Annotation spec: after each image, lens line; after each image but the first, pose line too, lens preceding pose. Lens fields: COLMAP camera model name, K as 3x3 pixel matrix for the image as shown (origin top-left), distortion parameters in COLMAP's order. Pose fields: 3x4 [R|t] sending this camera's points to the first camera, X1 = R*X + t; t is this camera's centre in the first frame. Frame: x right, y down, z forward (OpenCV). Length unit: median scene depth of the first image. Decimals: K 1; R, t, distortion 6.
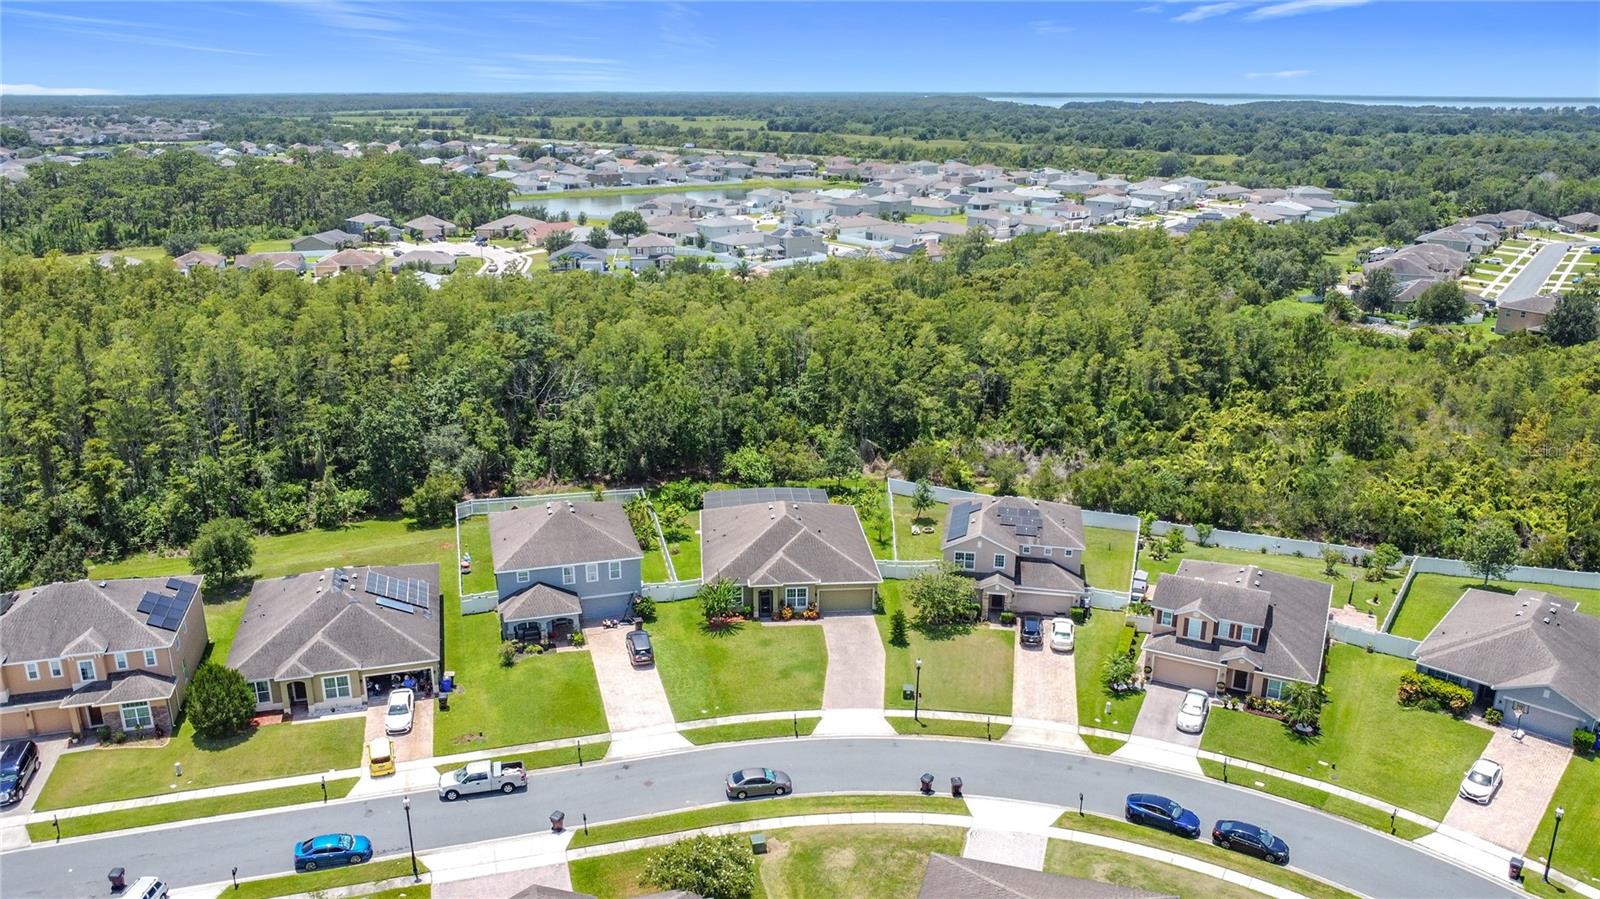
lens RADIAL K [[1158.4, 0, 800.0], [0, 1158.4, 449.5], [0, 0, 1]] dist [-0.023971, -0.005779]
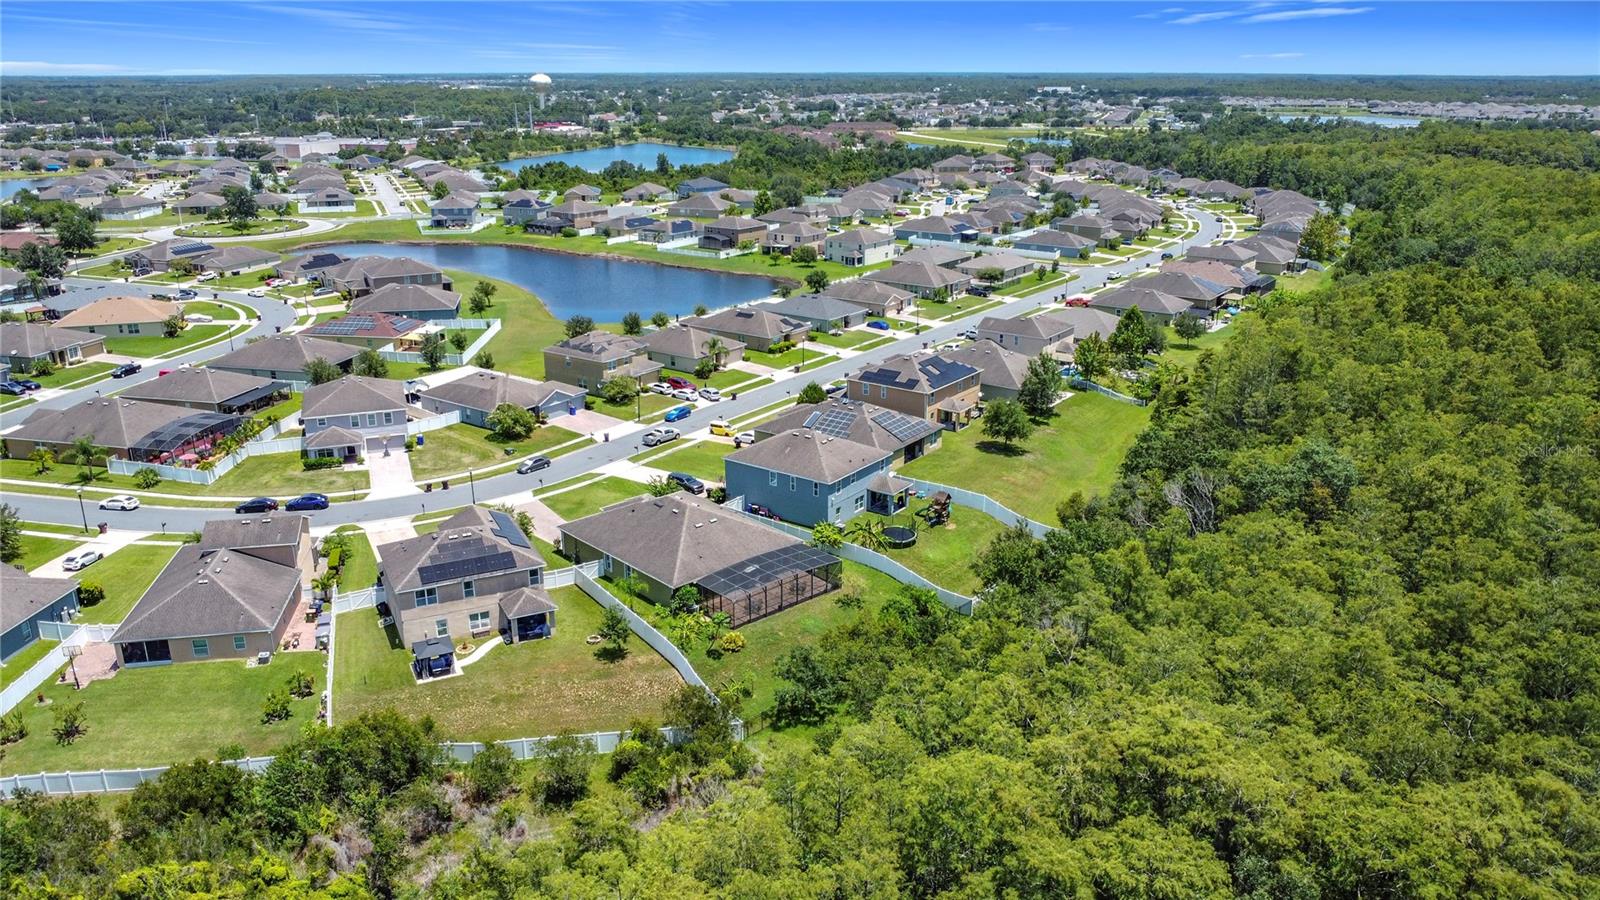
lens RADIAL K [[1166.4, 0, 794.3], [0, 1166.4, 433.7], [0, 0, 1]] dist [-0.004624, -0.033021]
pose [[-0.795151, 0.178426, -0.579568, 0.534016], [-0.181229, 0.842136, 0.507901, -0.587821], [0.578697, 0.508893, -0.637290, 1.827716]]
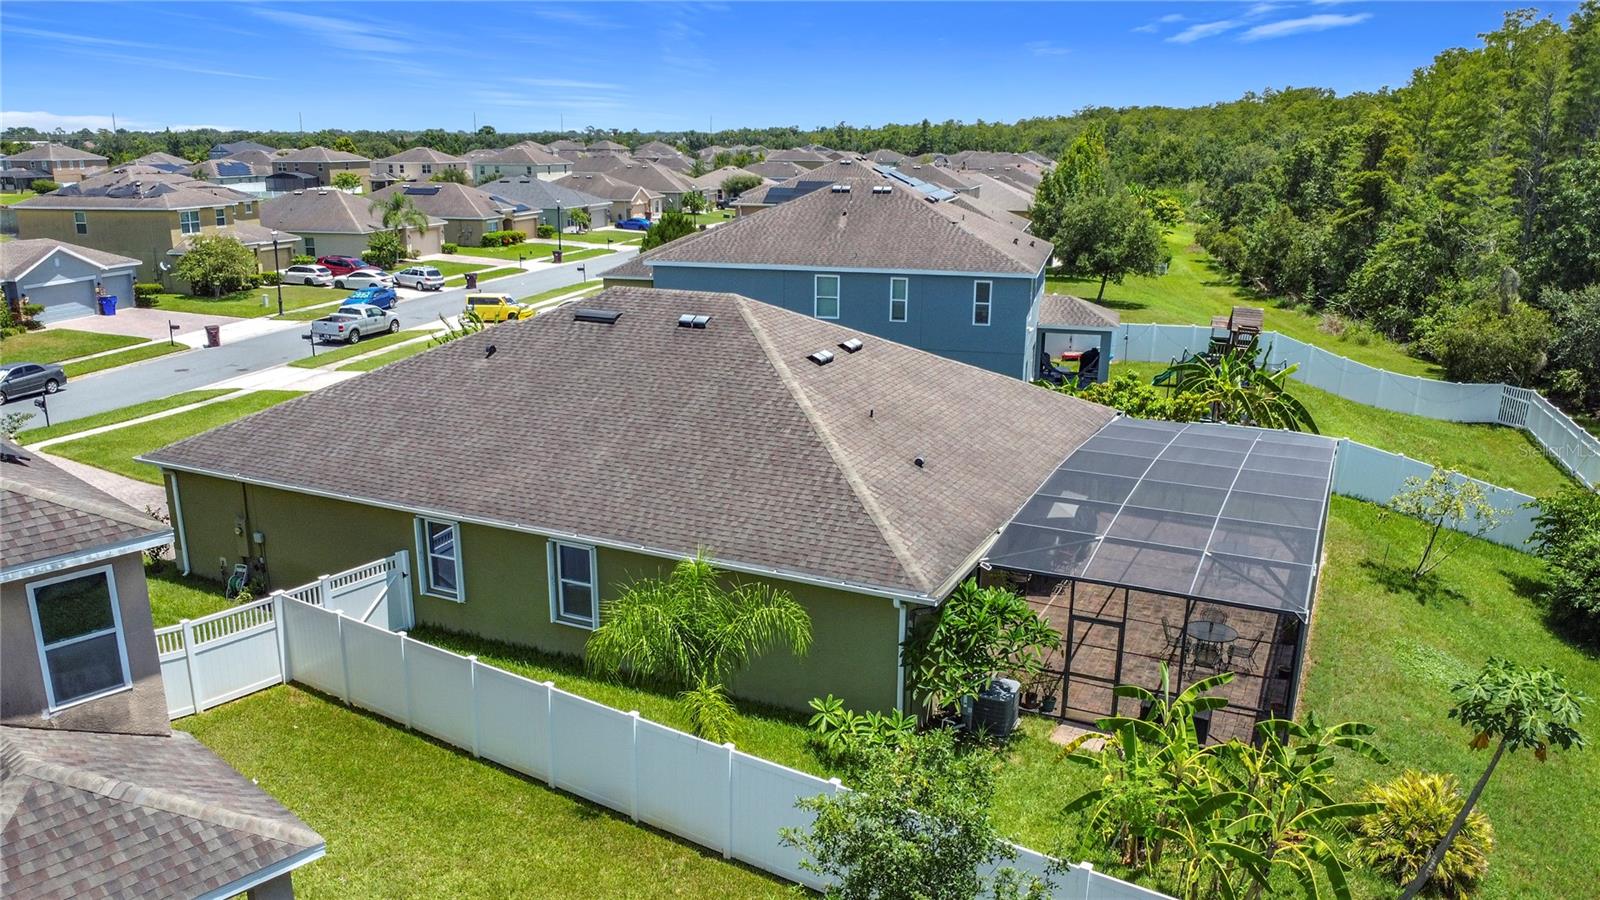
lens RADIAL K [[1203.7, 0, 793.7], [0, 1203.7, 479.5], [0, 0, 1]] dist [-0.040711, -0.000058]
pose [[-0.514403, 0.229088, -0.826383, 0.221454], [-0.261341, 0.875938, 0.405504, -0.031290], [0.816756, 0.424561, -0.390715, 1.238851]]
